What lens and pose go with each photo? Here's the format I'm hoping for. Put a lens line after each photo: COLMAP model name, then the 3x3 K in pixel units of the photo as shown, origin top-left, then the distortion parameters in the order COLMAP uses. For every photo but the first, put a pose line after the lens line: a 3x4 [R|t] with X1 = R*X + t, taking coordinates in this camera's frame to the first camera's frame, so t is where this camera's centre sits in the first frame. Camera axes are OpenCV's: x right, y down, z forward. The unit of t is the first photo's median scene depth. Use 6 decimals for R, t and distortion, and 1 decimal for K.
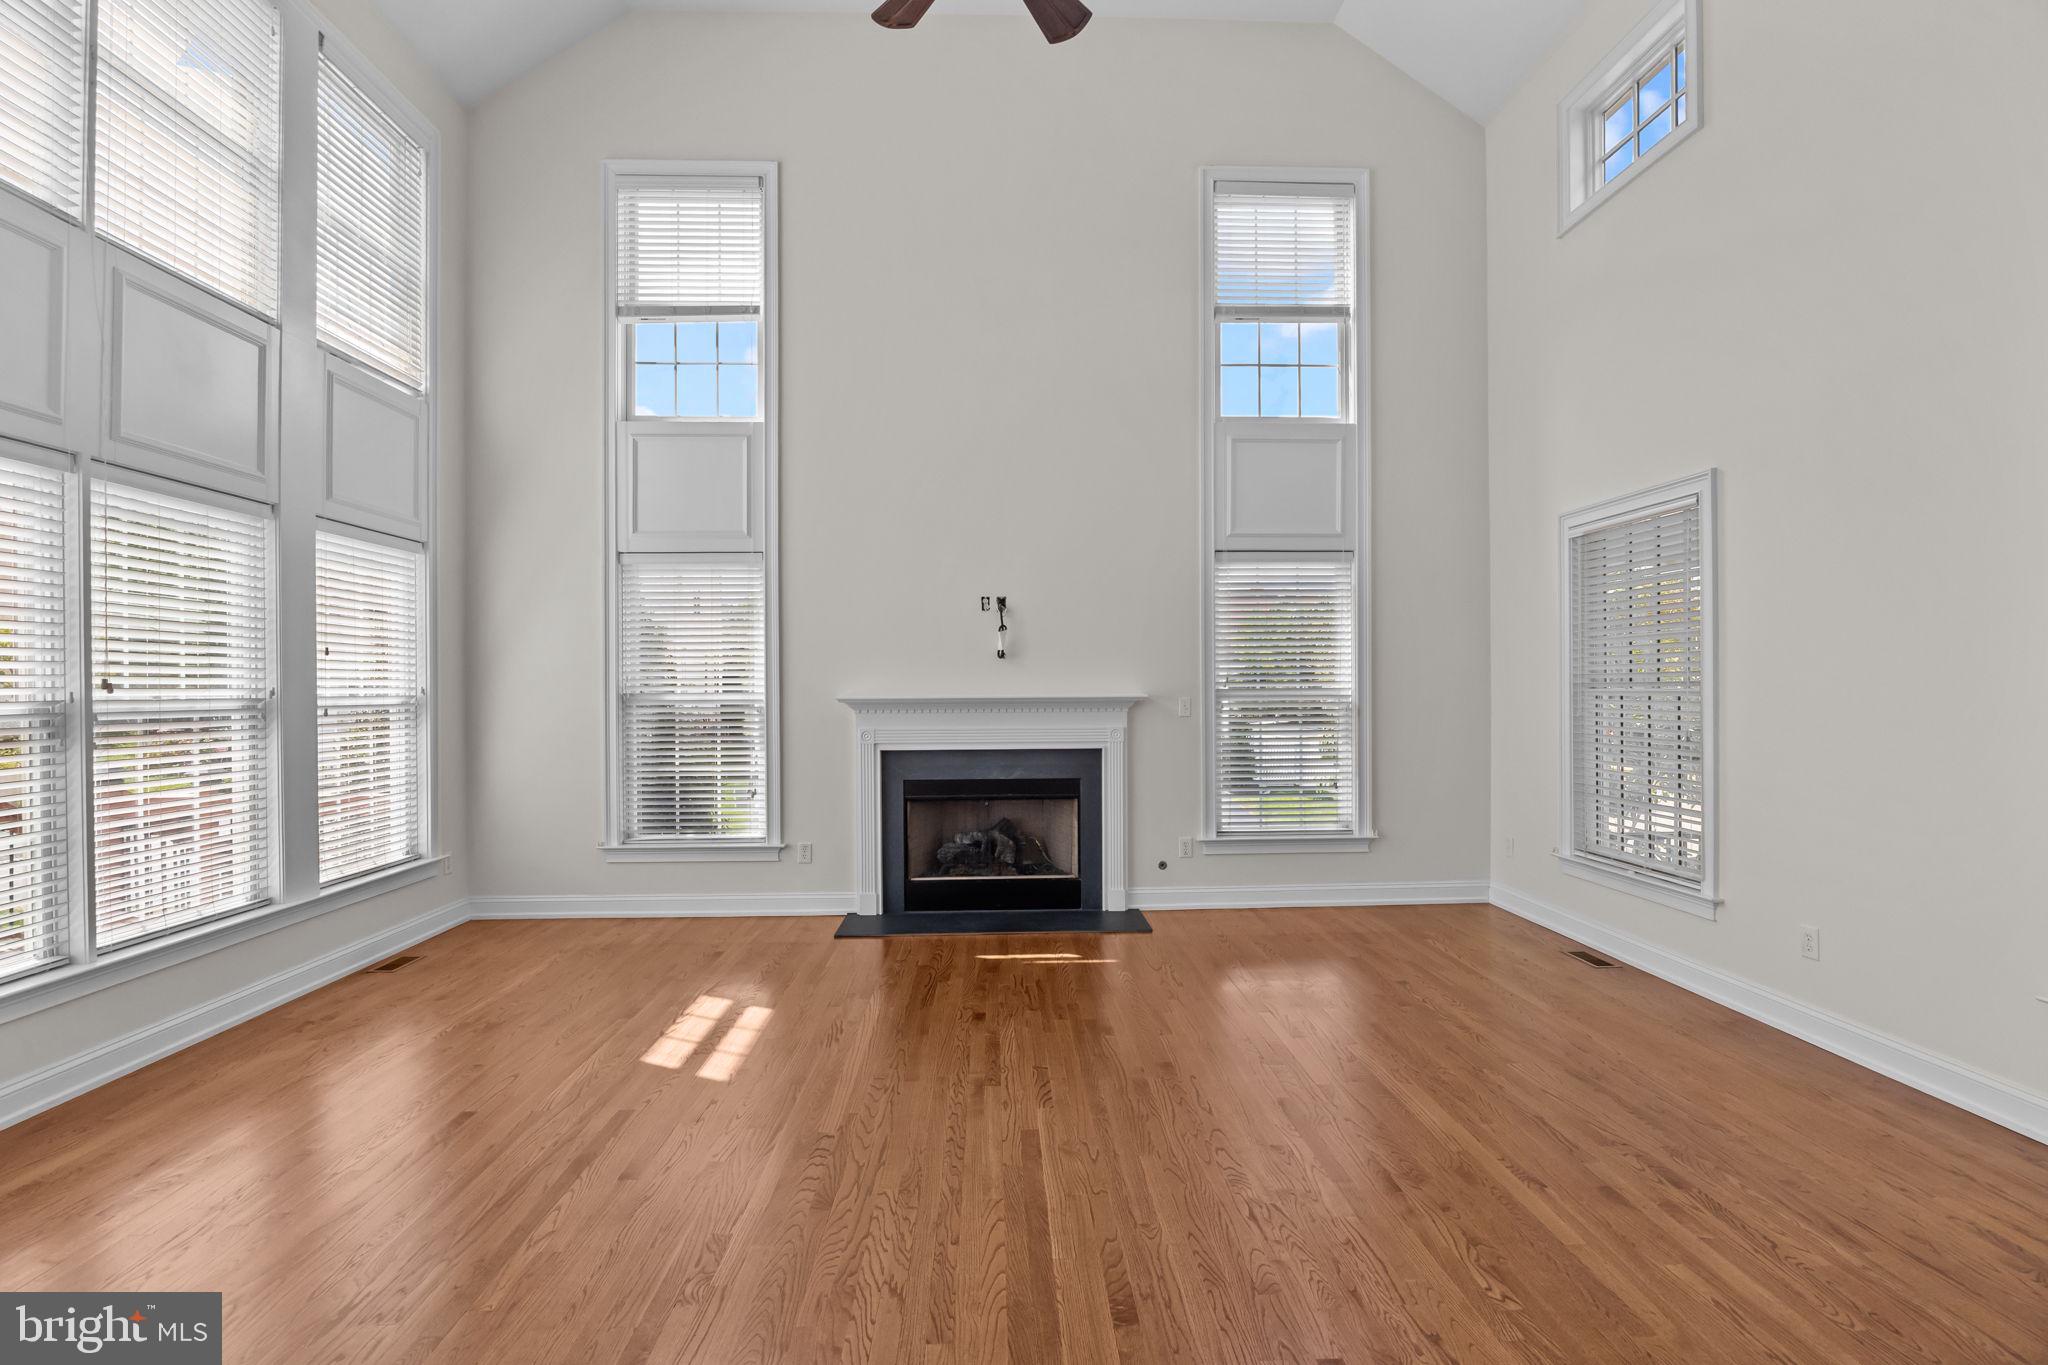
lens RADIAL K [[905.7, 0, 1021.6], [0, 905.7, 686.8], [0, 0, 1]] dist [-0.019175, 0.000613]
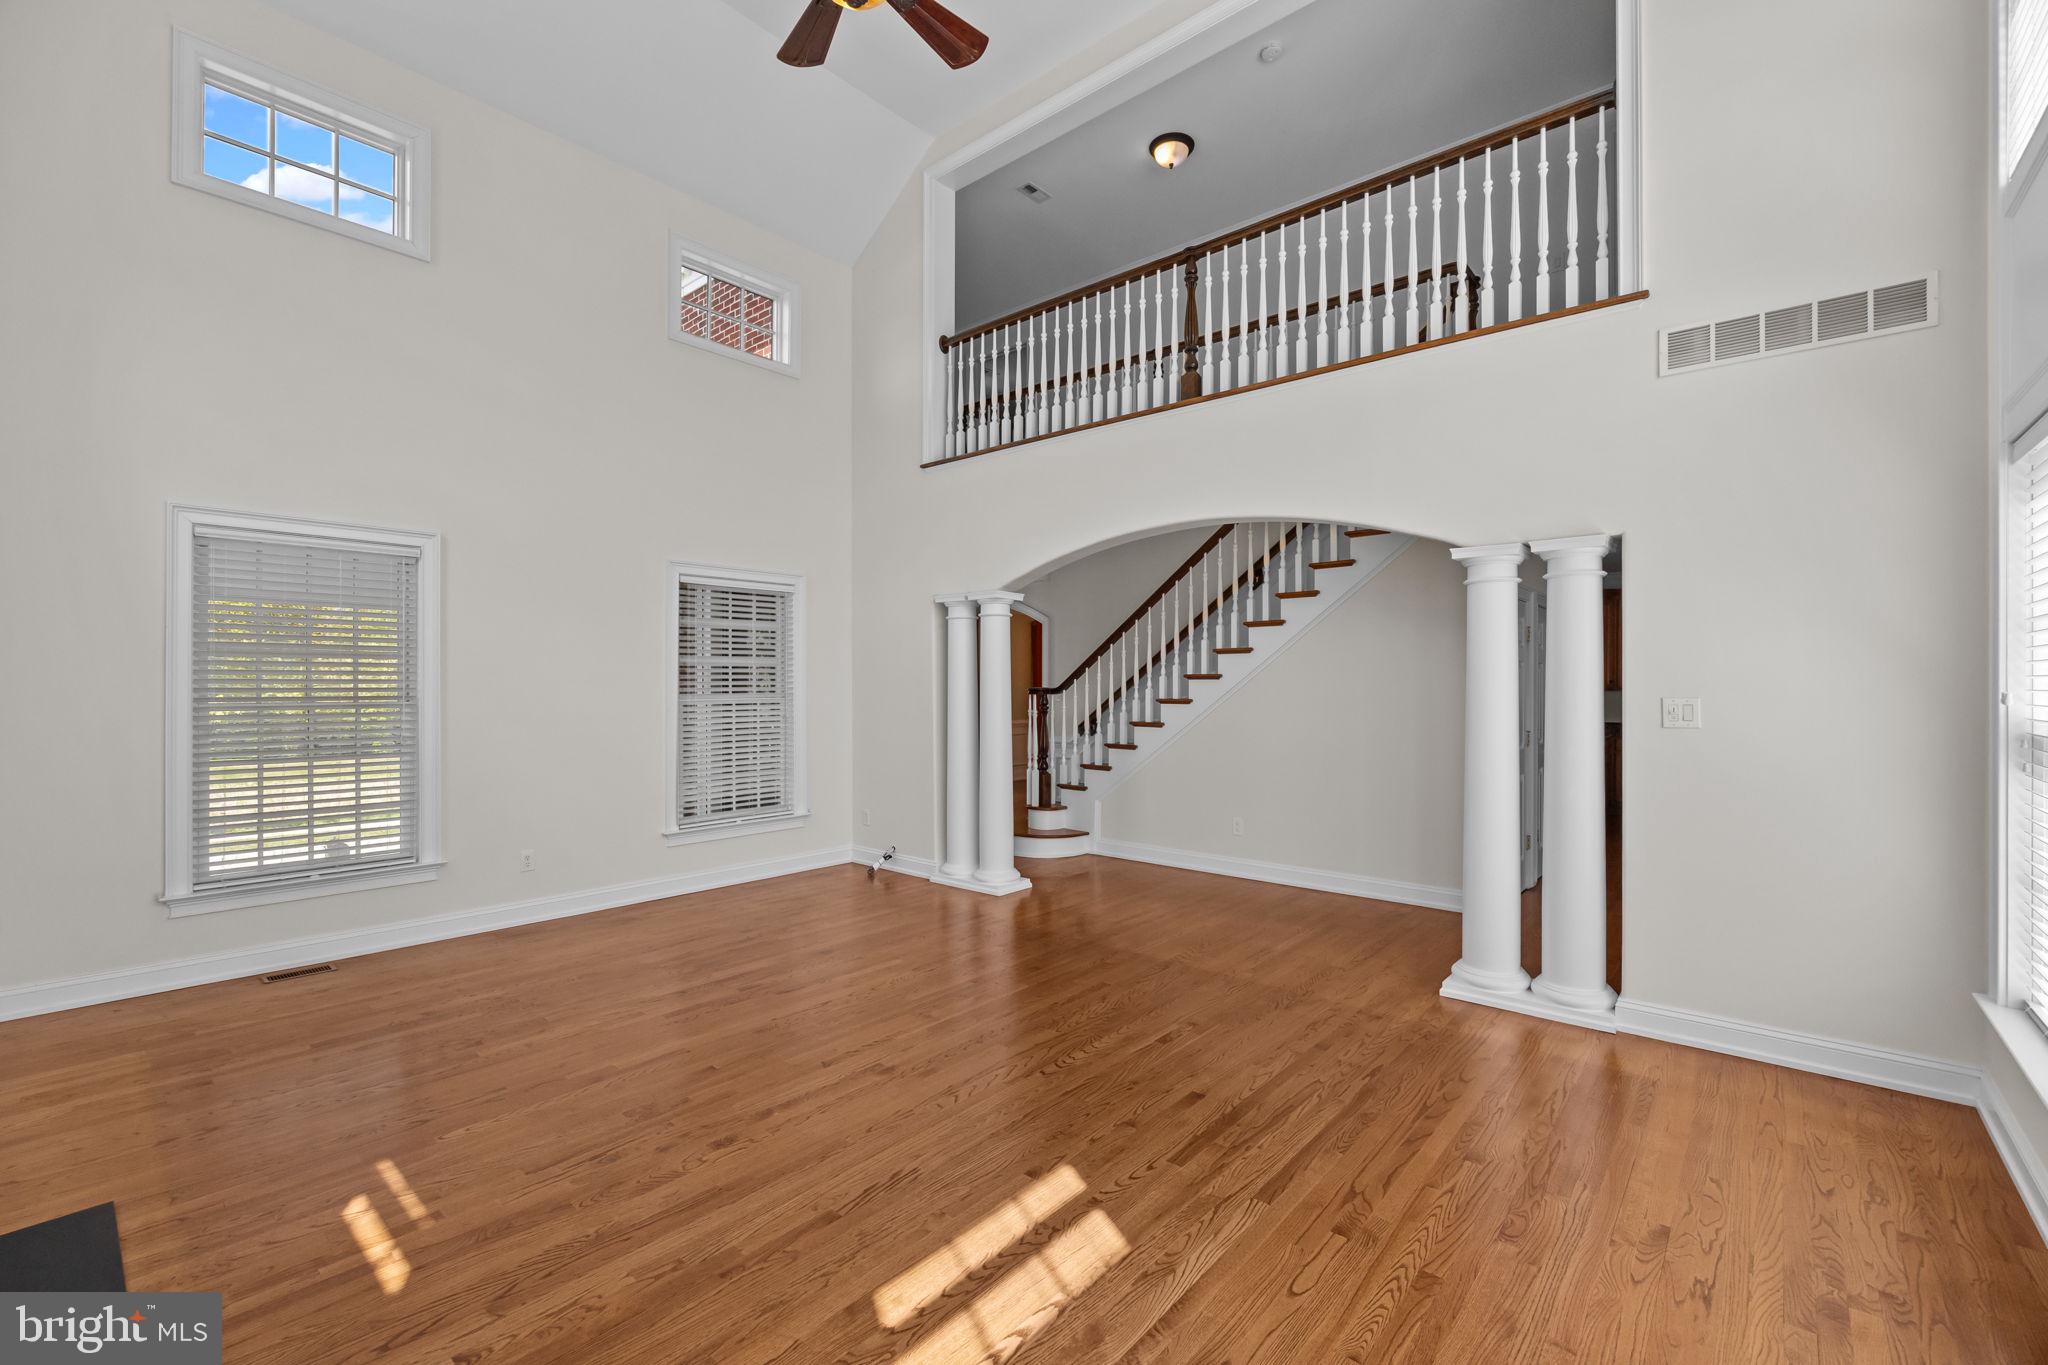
lens RADIAL K [[905.7, 0, 1021.6], [0, 905.7, 686.8], [0, 0, 1]] dist [-0.019175, 0.000613]
pose [[-0.734010, 0.005391, 0.679117, -0.761816], [0.002548, 0.999983, -0.005184, -0.010143], [-0.679133, -0.002074, -0.734012, 1.428696]]
